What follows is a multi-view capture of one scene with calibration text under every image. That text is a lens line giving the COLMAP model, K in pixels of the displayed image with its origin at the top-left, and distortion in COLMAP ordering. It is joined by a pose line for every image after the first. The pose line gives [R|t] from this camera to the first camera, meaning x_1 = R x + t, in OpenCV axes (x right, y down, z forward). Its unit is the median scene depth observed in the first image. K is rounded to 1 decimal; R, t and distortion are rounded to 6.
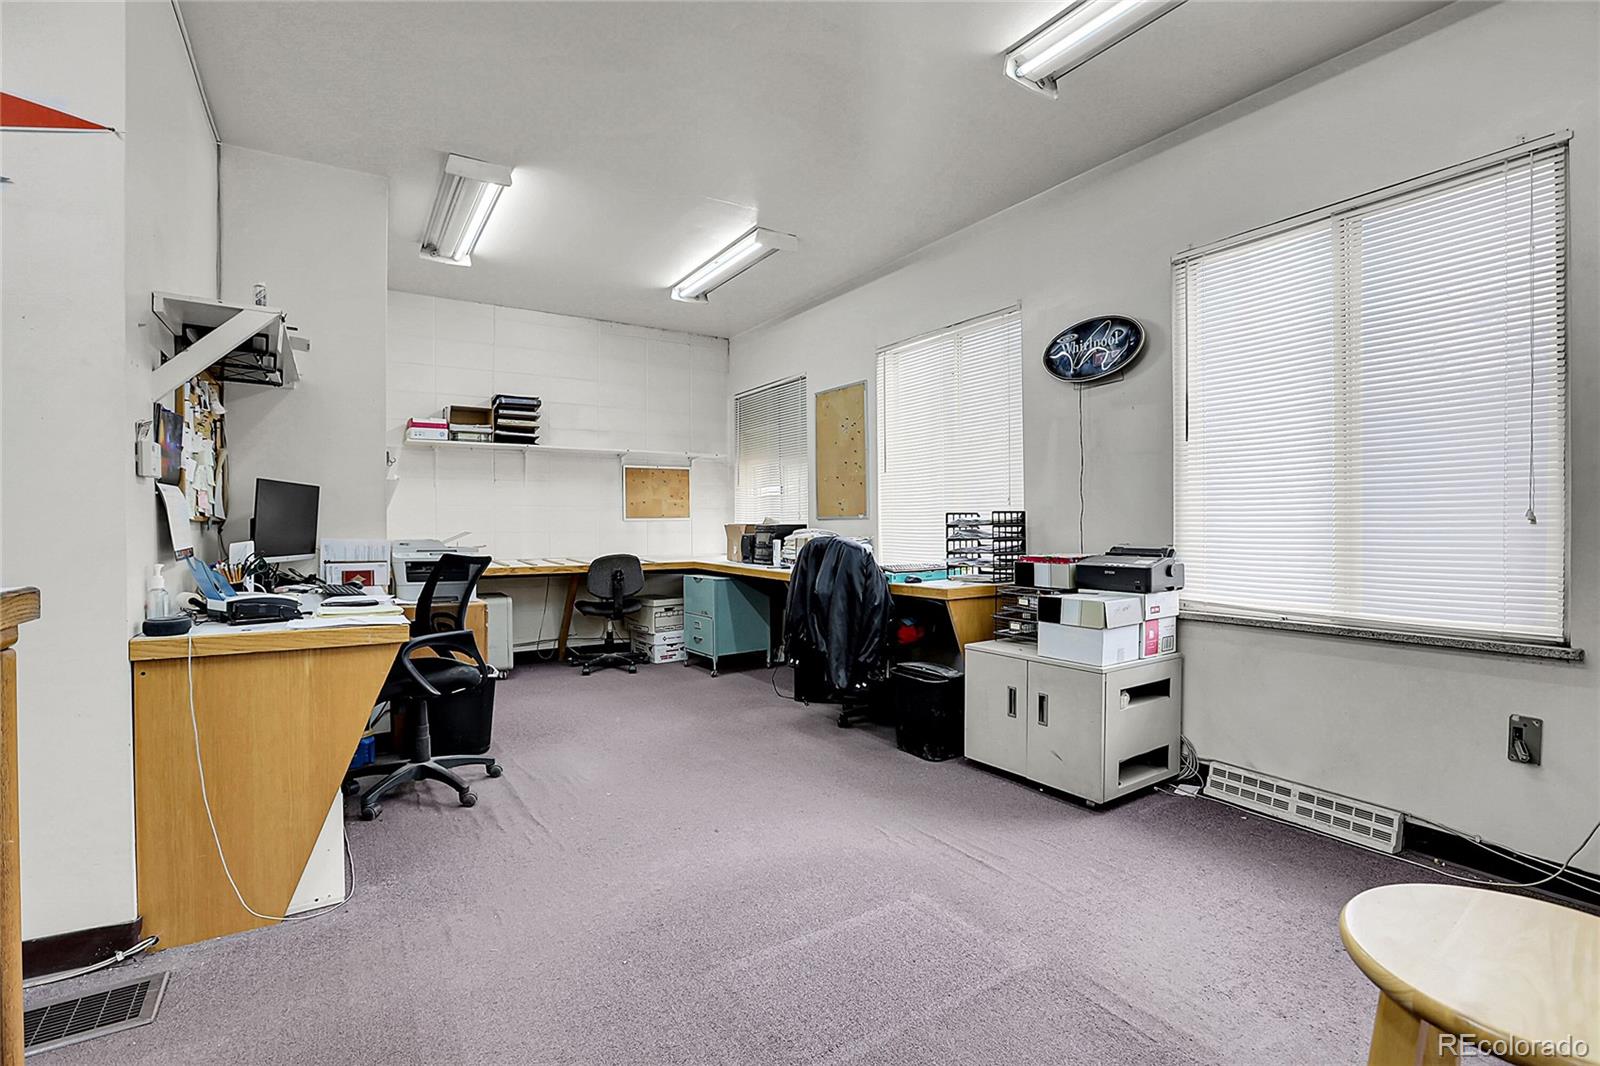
lens RADIAL K [[743.7, 0, 800.0], [0, 743.7, 533.0], [0, 0, 1]] dist [0.001950, 0.000659]
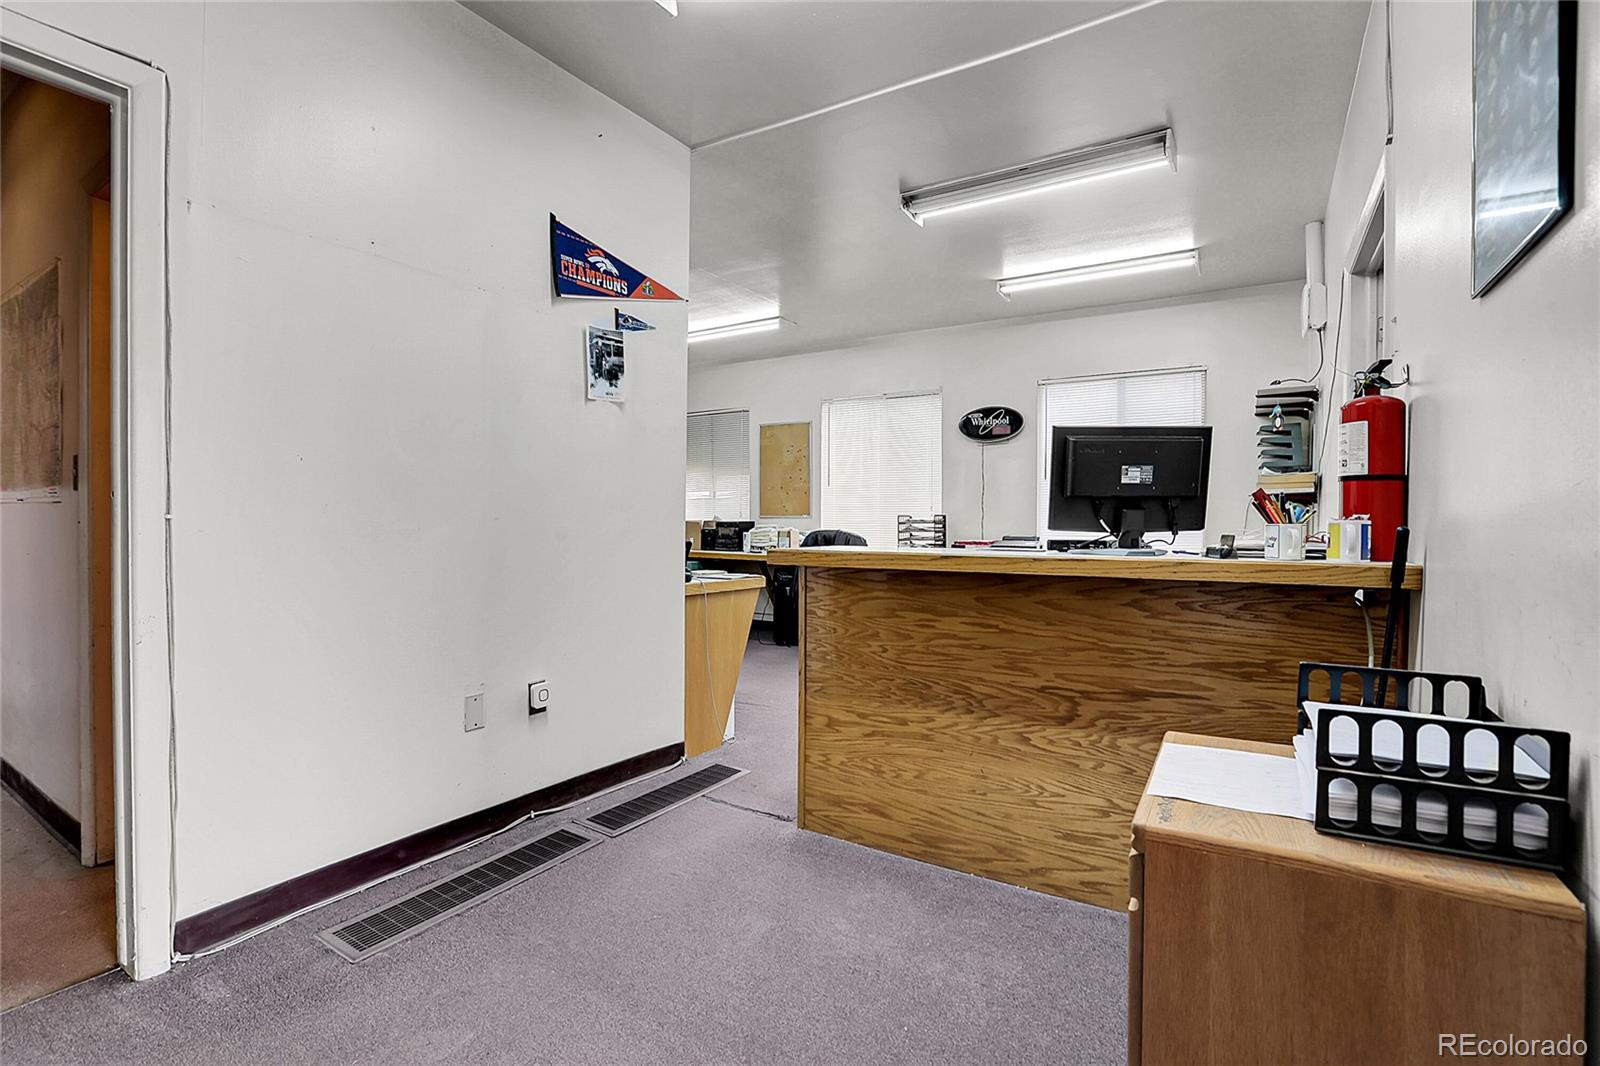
lens RADIAL K [[743.7, 0, 800.0], [0, 743.7, 533.0], [0, 0, 1]] dist [0.001950, 0.000659]
pose [[0.895346, 0.004708, 0.445346, -0.584772], [-0.004919, 0.999988, -0.000682, 0.011348], [-0.445344, -0.001580, 0.895358, -0.280634]]
